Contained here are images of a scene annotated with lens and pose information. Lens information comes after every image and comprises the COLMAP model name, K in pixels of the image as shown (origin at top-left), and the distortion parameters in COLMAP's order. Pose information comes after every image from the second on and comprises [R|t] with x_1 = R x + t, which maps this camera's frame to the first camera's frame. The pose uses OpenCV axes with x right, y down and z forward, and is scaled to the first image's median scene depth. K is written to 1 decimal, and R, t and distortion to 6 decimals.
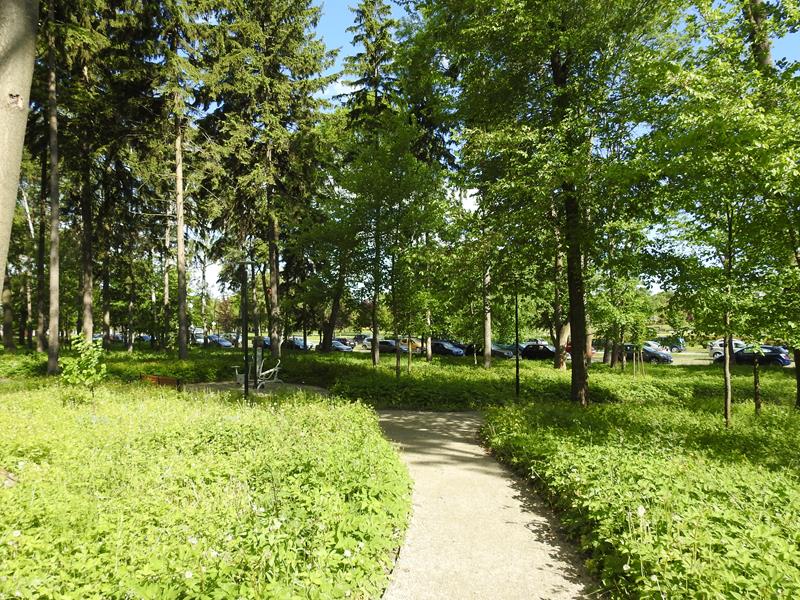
lens RADIAL K [[590.3, 0, 400.6], [0, 590.3, 318.3], [0, 0, 1]] dist [0.025693, 0.002493]
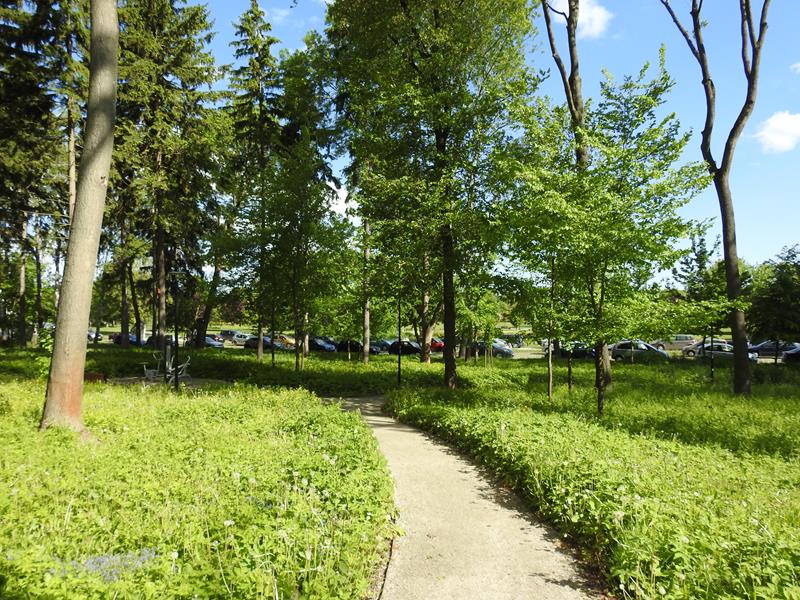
lens RADIAL K [[597.0, 0, 400.0], [0, 597.0, 300.0], [0, 0, 1]] dist [-0.004028, 0.004509]
pose [[0.970790, 0.017002, 0.239327, -0.059441], [-0.011804, 0.999663, -0.023137, -0.009996], [-0.239640, 0.019636, 0.970663, -0.126196]]
